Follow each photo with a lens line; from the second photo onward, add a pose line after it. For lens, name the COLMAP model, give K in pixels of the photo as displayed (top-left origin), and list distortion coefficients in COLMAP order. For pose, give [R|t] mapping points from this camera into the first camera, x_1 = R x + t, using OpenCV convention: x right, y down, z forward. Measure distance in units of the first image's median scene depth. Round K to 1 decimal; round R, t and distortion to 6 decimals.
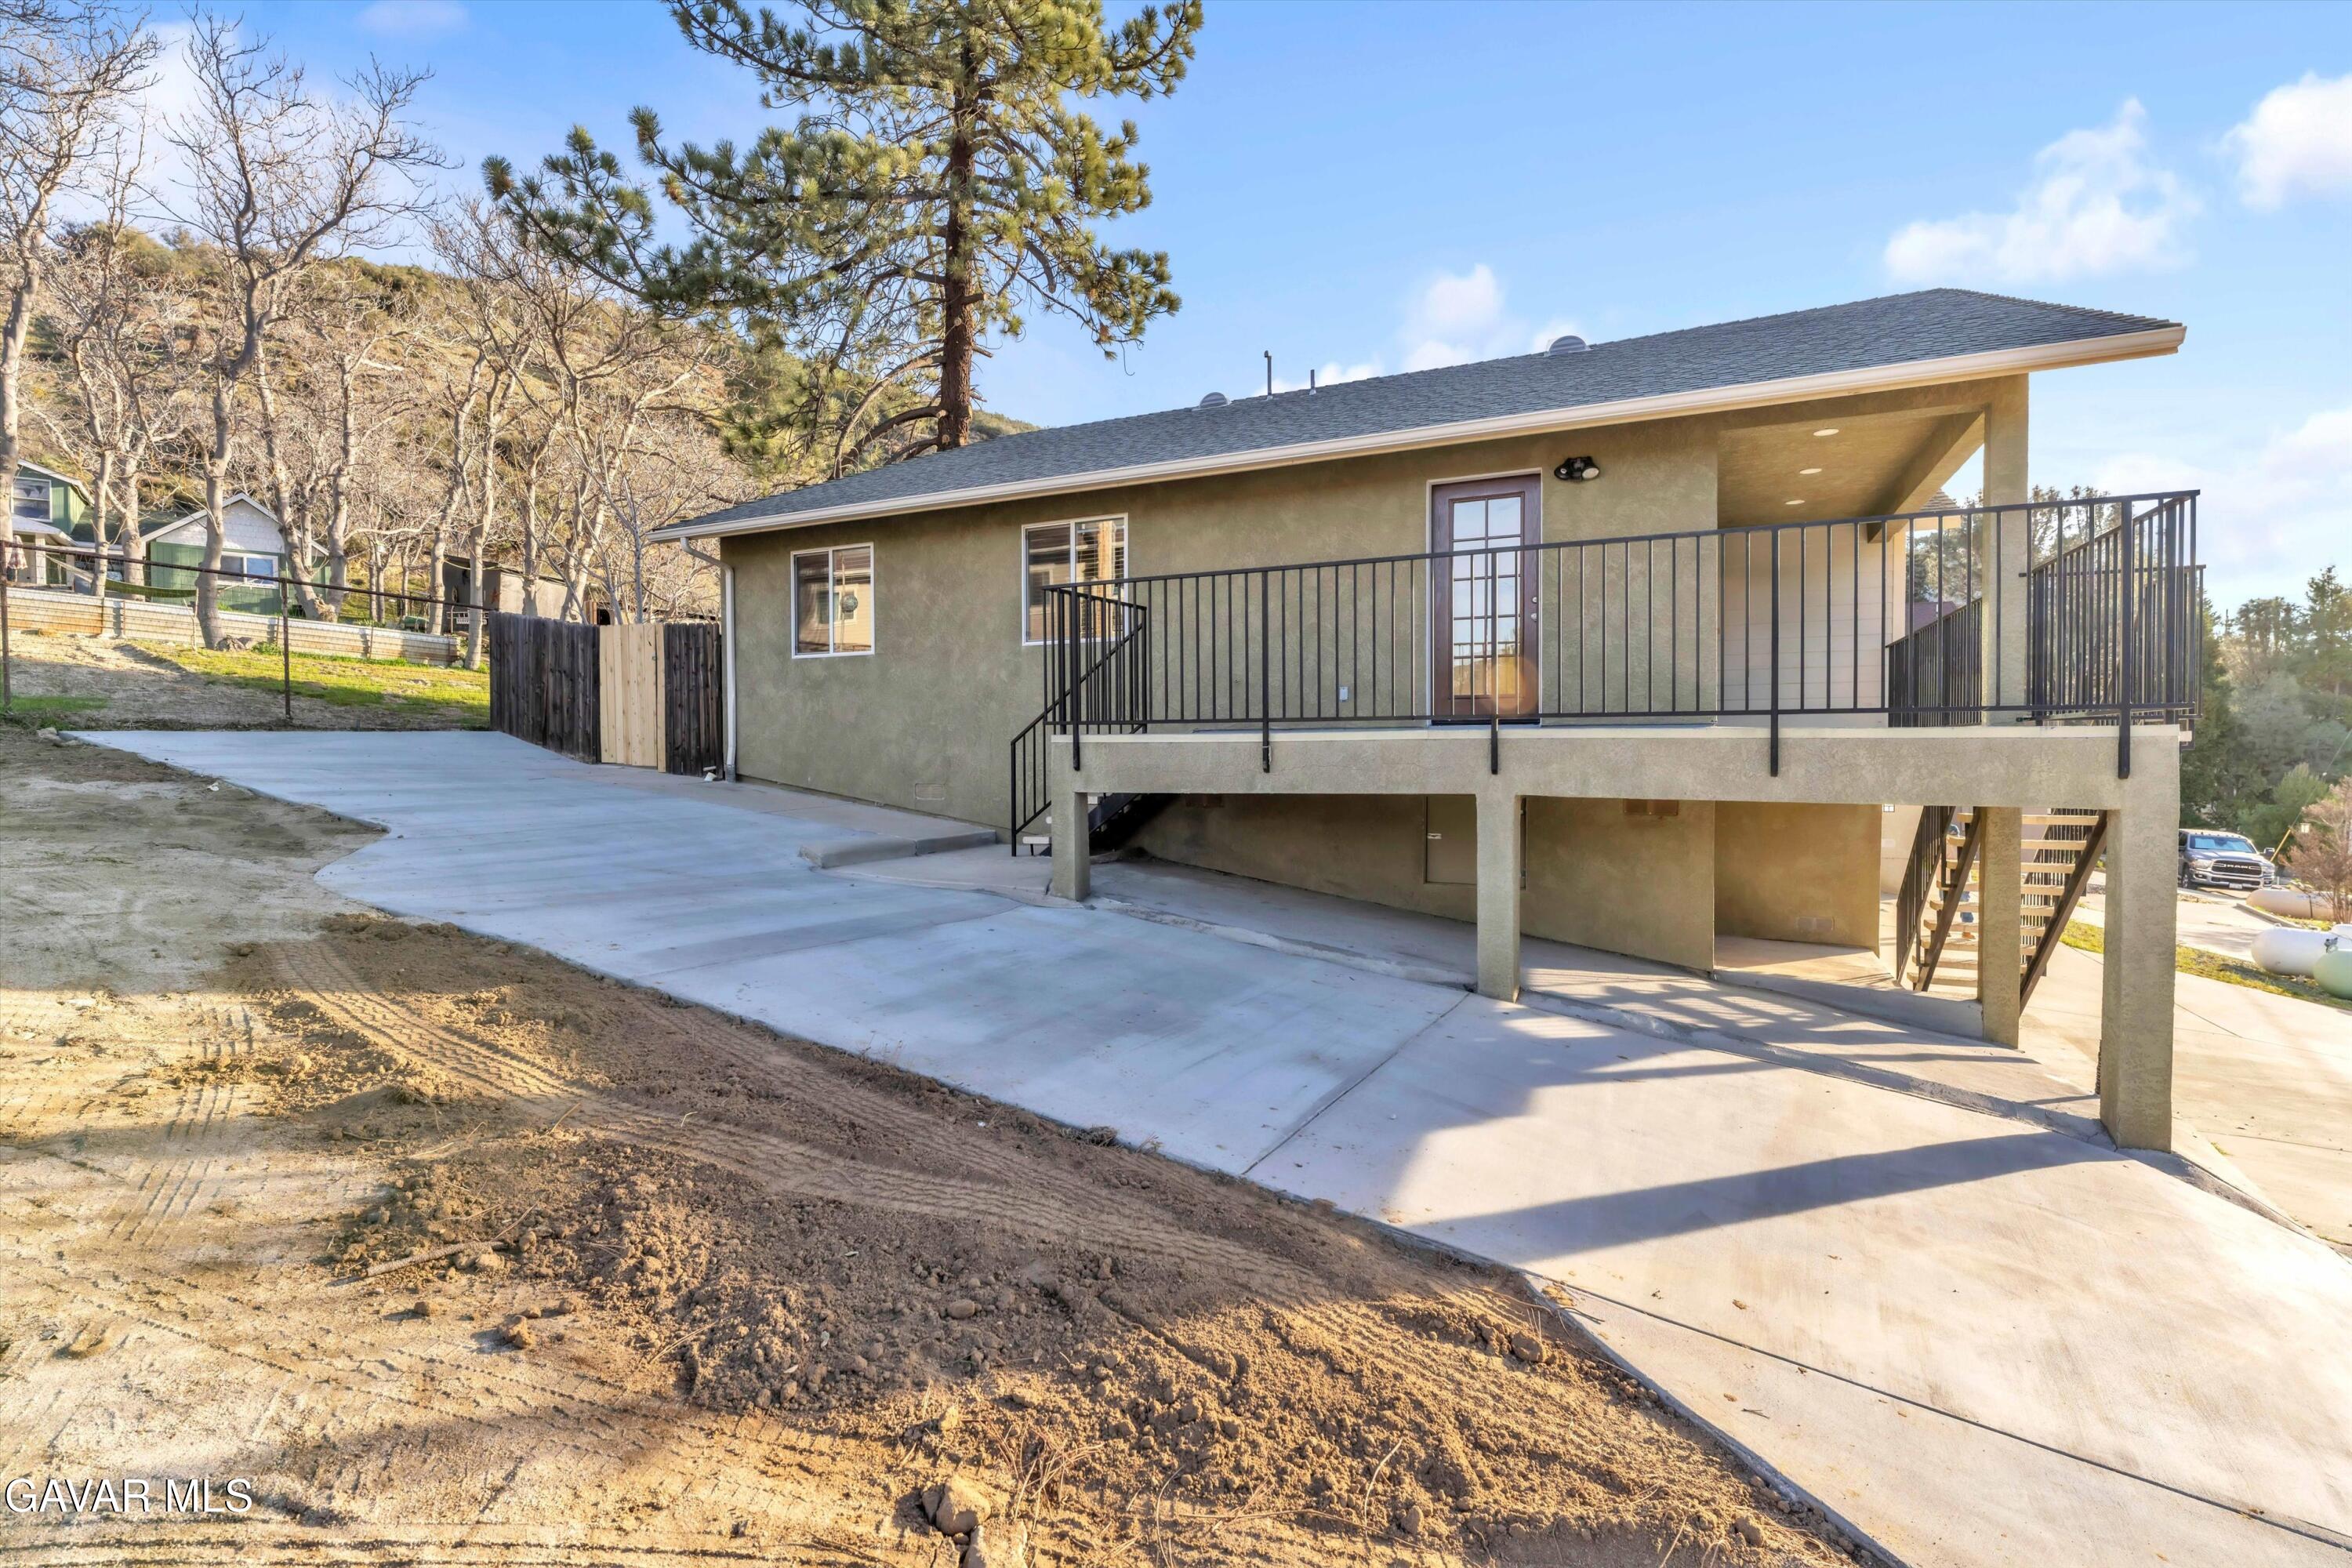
lens RADIAL K [[1096.6, 0, 1166.9], [0, 1096.6, 771.3], [0, 0, 1]] dist [0.002650, 0.000616]
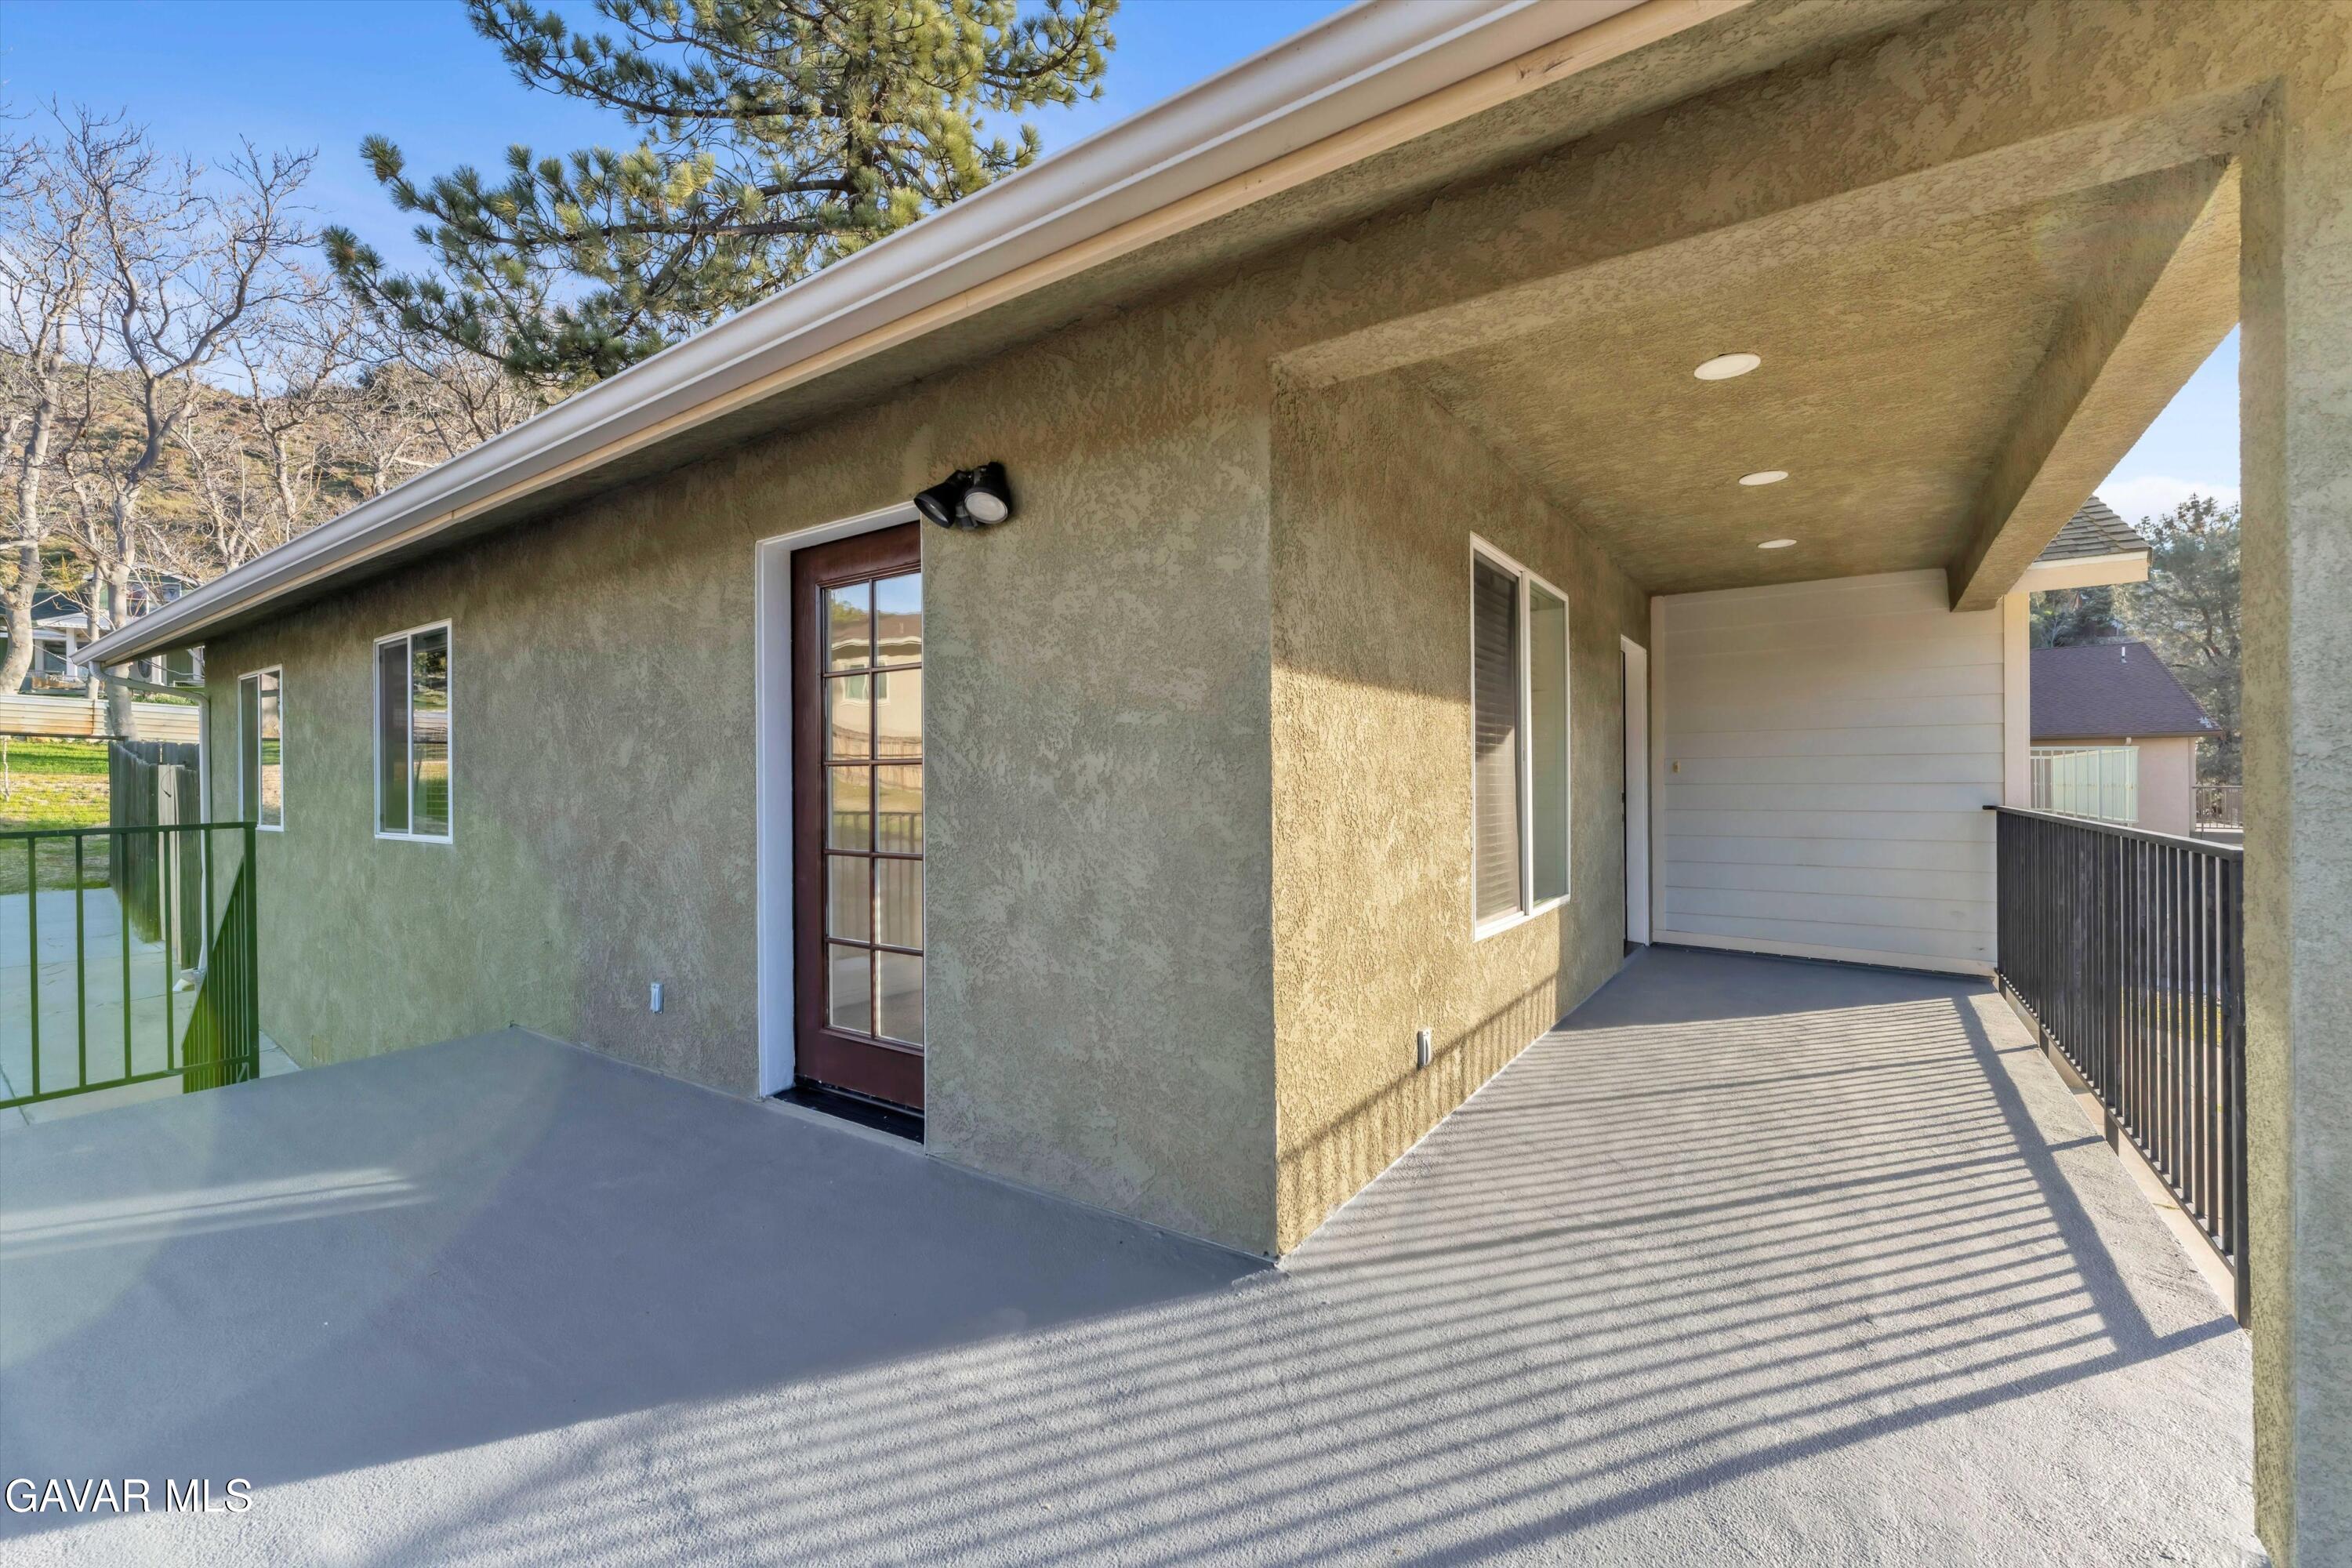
lens RADIAL K [[972.1, 0, 1176.0], [0, 972.1, 784.0], [0, 0, 1]] dist [0.000500, 0.000164]
pose [[0.987343, -0.004804, -0.158524, 0.278715], [0.003167, 0.999939, -0.010578, -0.097603], [0.158565, 0.009942, 0.987299, 0.384098]]
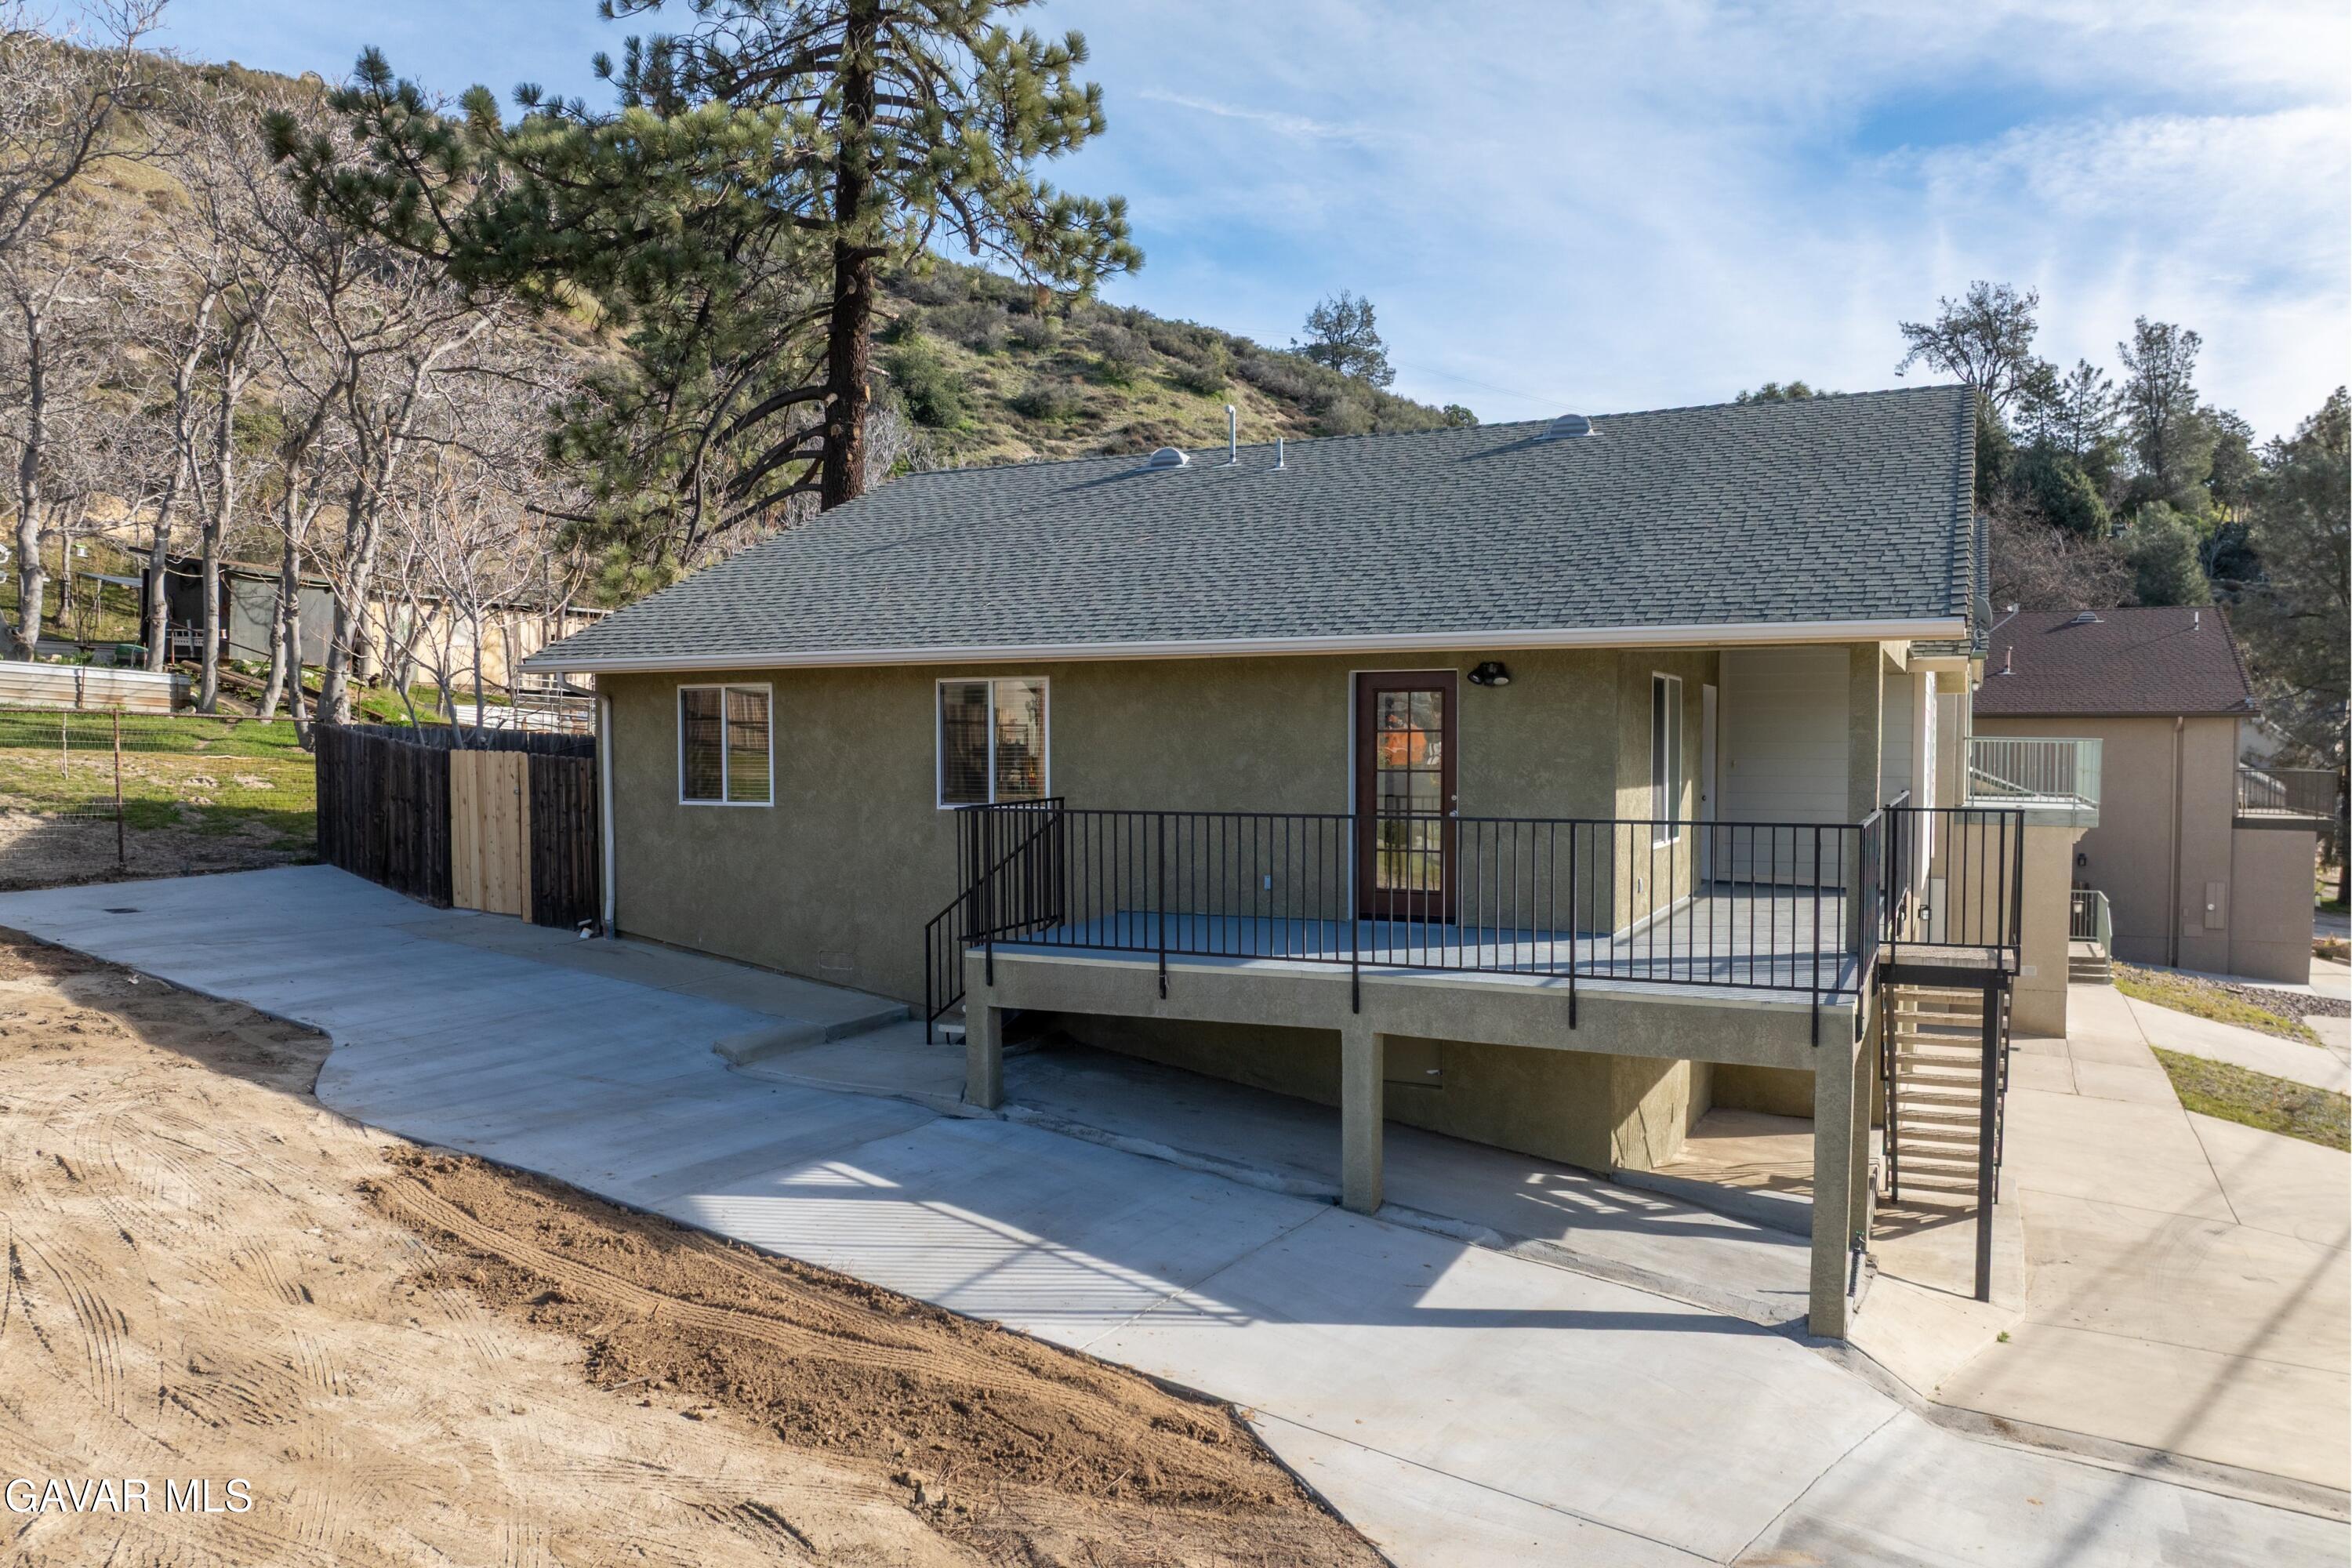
lens RADIAL K [[1754.2, 0, 1170.9], [0, 1754.2, 818.3], [0, 0, 1]] dist [-0.036280, -0.003584]
pose [[0.999996, 0.001677, 0.002284, 0.044075], [-0.001743, 0.999578, 0.029006, -0.106919], [-0.002235, -0.029010, 0.999577, -0.340274]]
